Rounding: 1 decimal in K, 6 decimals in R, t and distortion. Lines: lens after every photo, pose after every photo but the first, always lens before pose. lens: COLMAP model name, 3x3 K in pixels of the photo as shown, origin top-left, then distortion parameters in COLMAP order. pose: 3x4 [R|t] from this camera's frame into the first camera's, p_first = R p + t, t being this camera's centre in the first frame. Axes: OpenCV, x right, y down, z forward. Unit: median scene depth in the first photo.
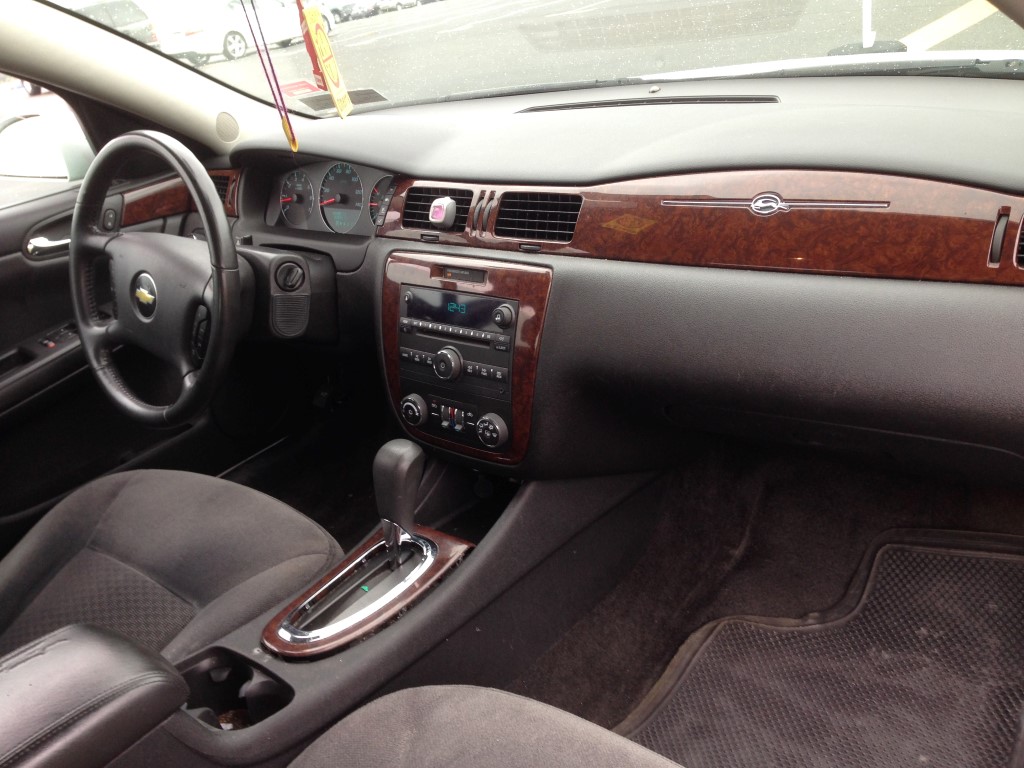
lens RADIAL K [[938.1, 0, 511.4], [0, 938.1, 362.7], [0, 0, 1]] dist [0.086963, -0.197562]
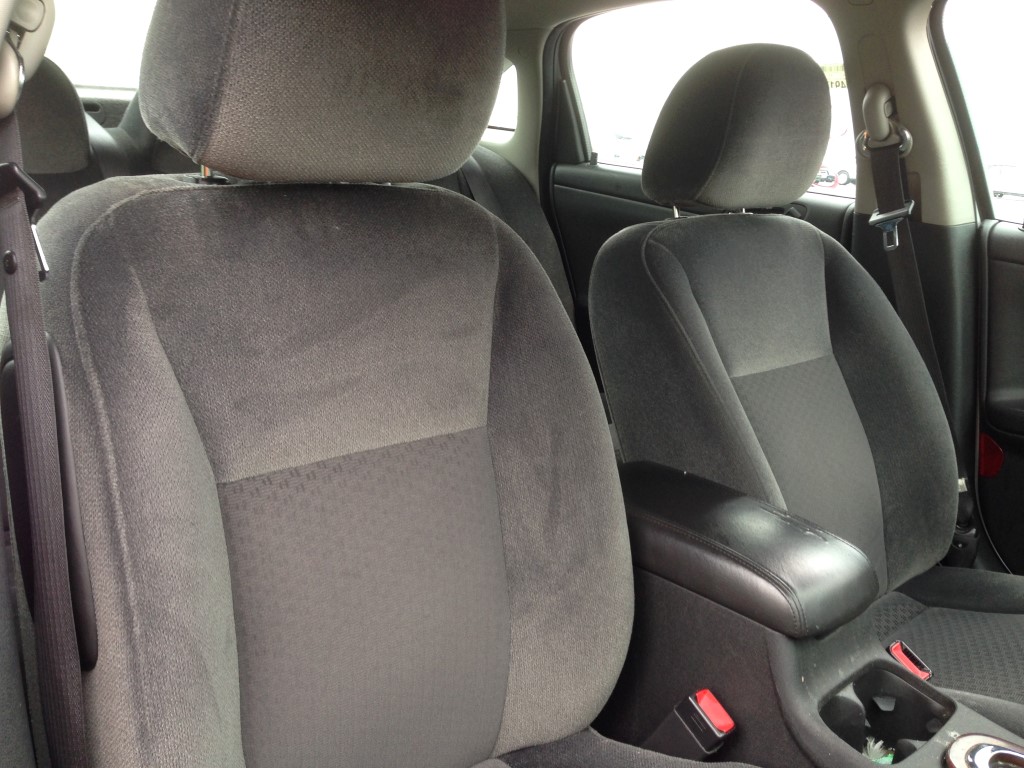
lens RADIAL K [[929.8, 0, 515.6], [0, 929.8, 366.4], [0, 0, 1]] dist [0.116375, -0.181868]
pose [[-0.124876, 0.396811, -0.909366, 0.366461], [-0.435772, 0.801470, 0.409570, -0.122144], [0.891352, 0.447422, 0.072835, 0.362515]]
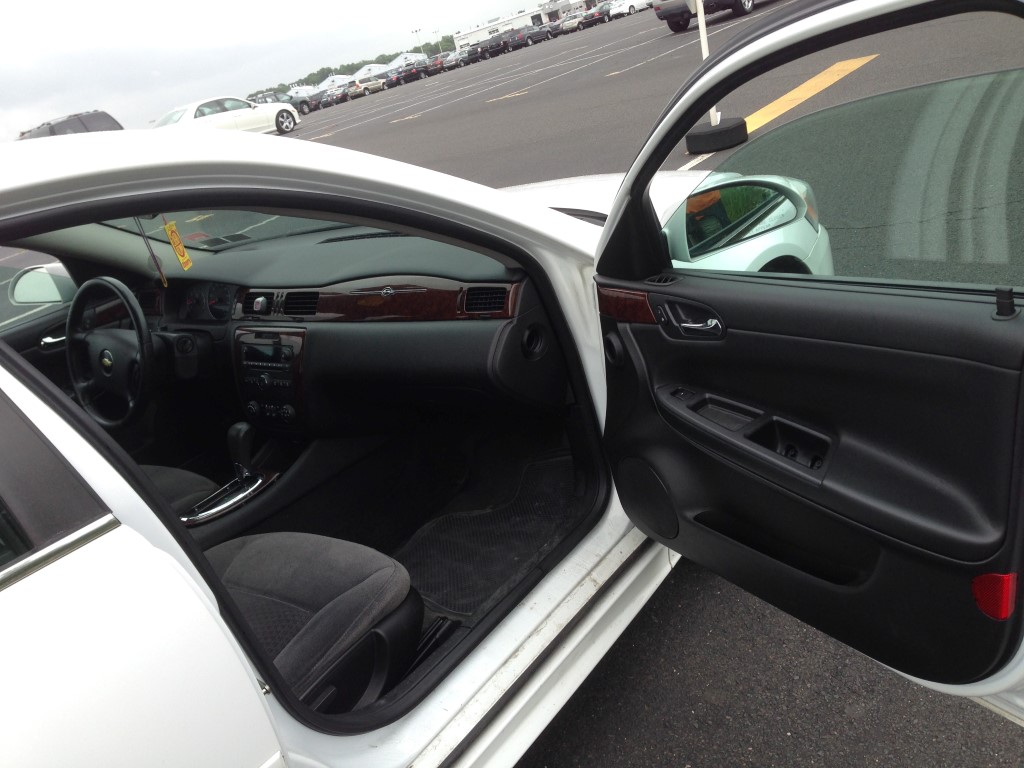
lens RADIAL K [[950.4, 0, 516.2], [0, 950.4, 354.6], [0, 0, 1]] dist [0.092847, -0.193939]
pose [[0.996118, -0.087404, 0.010488, 0.415823], [0.087956, 0.993096, -0.077614, 0.137516], [-0.003632, 0.078235, 0.996928, -0.934157]]
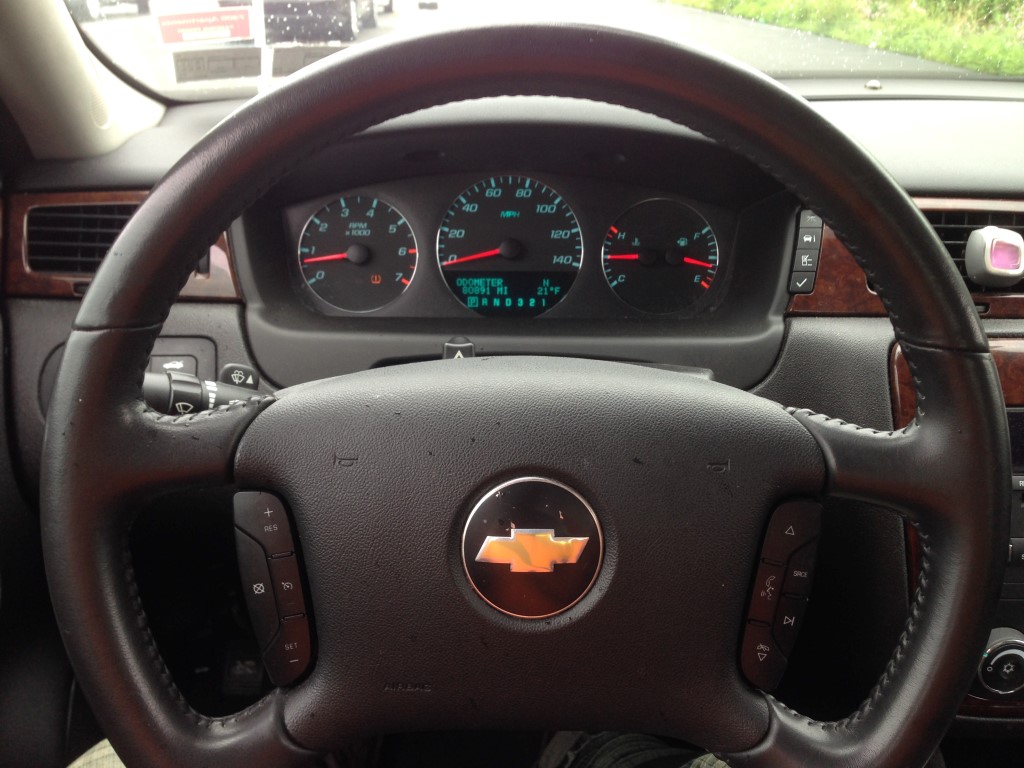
lens RADIAL K [[950.4, 0, 516.2], [0, 950.4, 354.6], [0, 0, 1]] dist [0.092847, -0.193939]
pose [[0.736649, -0.084718, 0.670948, -0.611609], [0.148147, 0.988240, -0.037873, -0.125408], [-0.659849, 0.127298, 0.740537, 0.789798]]
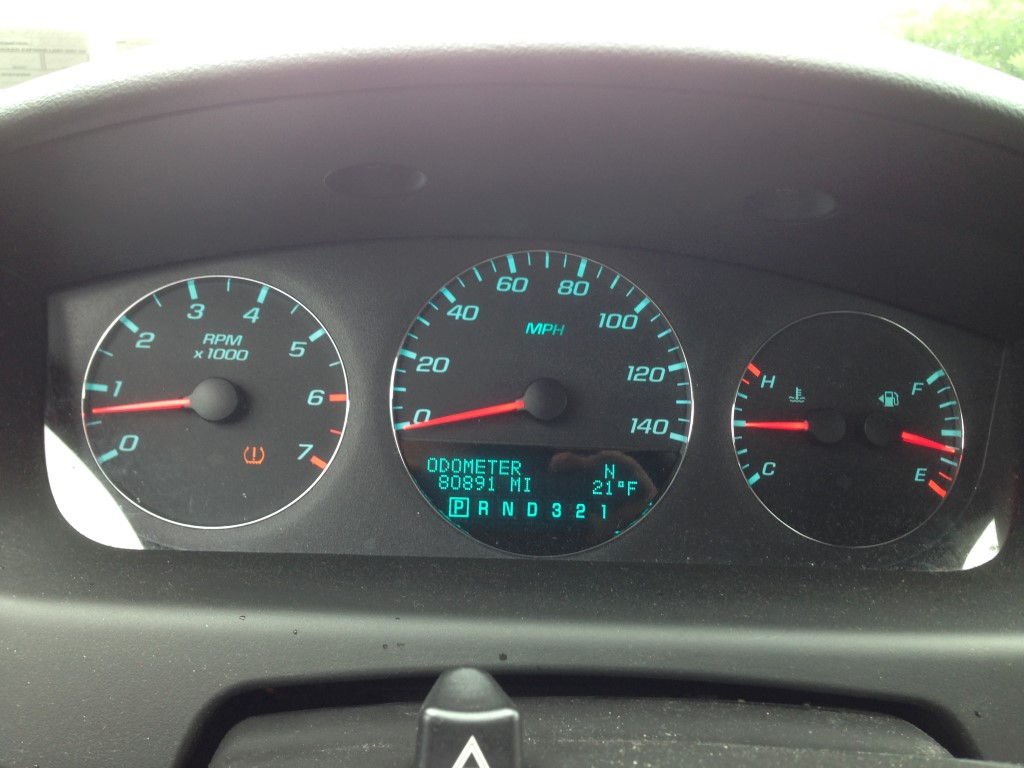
lens RADIAL K [[950.4, 0, 516.2], [0, 950.4, 354.6], [0, 0, 1]] dist [0.092847, -0.193939]
pose [[0.682419, 0.043808, 0.729647, -0.428001], [0.122876, 0.977122, -0.173590, -0.177448], [-0.720559, 0.208117, 0.661424, 1.033560]]
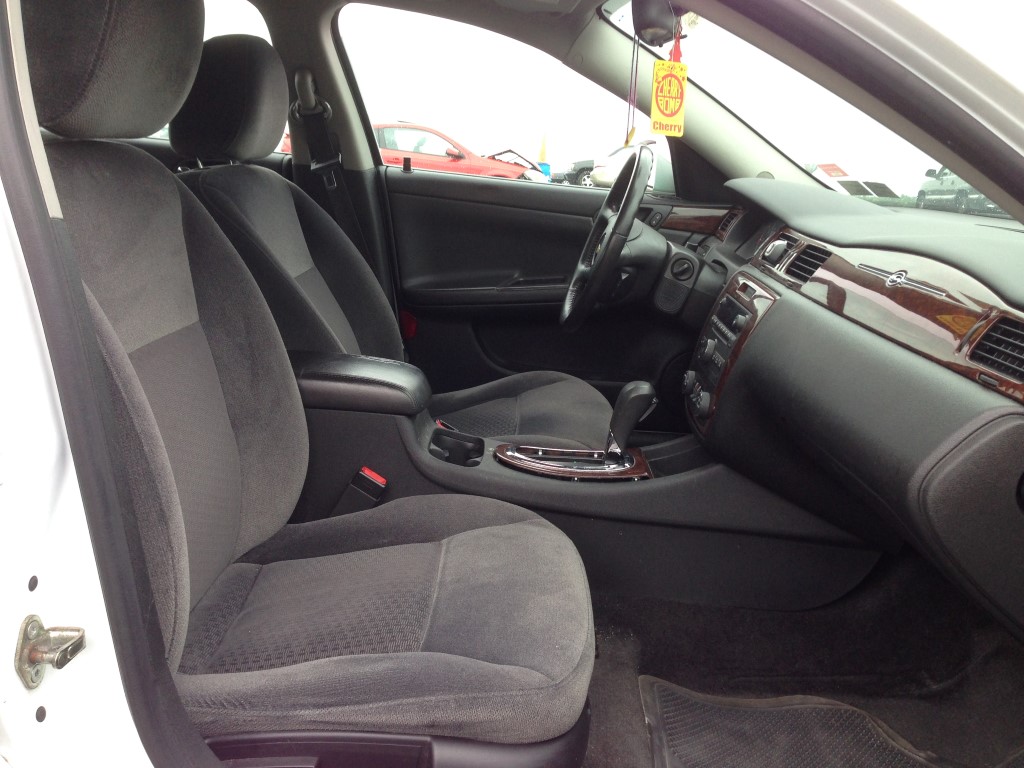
lens RADIAL K [[950.5, 0, 510.0], [0, 950.5, 373.7], [0, 0, 1]] dist [0.096052, -0.179554]
pose [[0.601710, 0.378426, -0.703377, 0.672561], [-0.464178, 0.882334, 0.077622, 0.051620], [0.649988, 0.279786, 0.706566, -0.094575]]
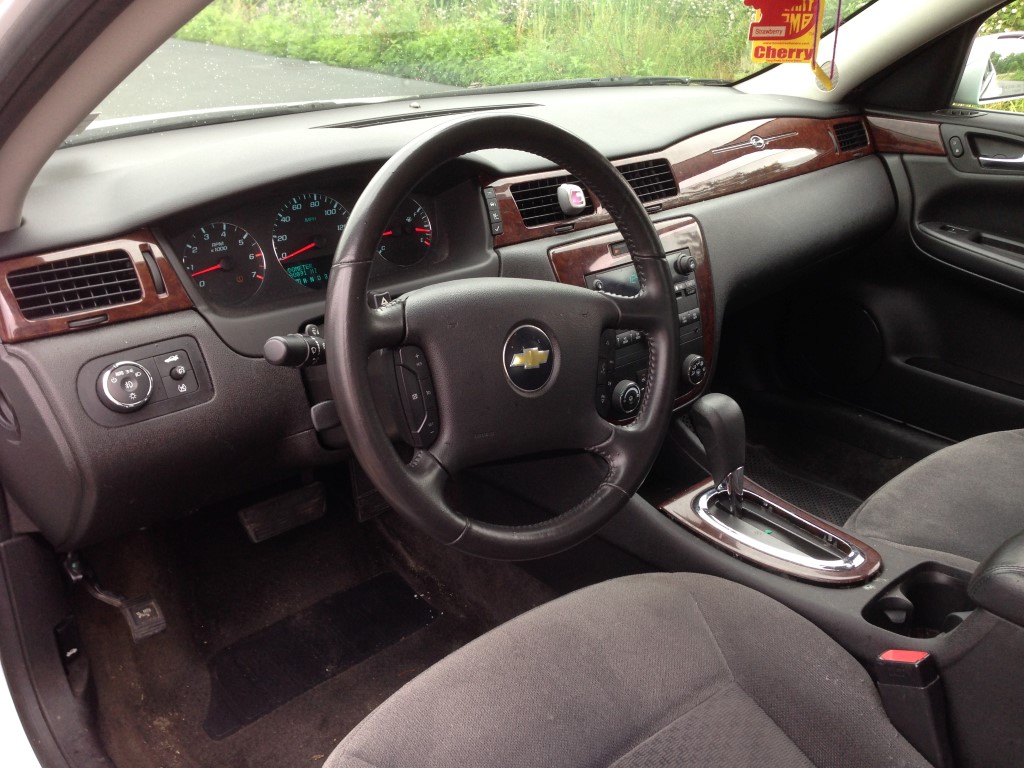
lens RADIAL K [[950.4, 0, 516.2], [0, 950.4, 354.6], [0, 0, 1]] dist [0.092847, -0.193939]
pose [[0.137461, -0.218376, 0.966135, -1.068018], [0.370106, 0.916069, 0.154401, -0.184577], [-0.918763, 0.336348, 0.206746, 0.898655]]
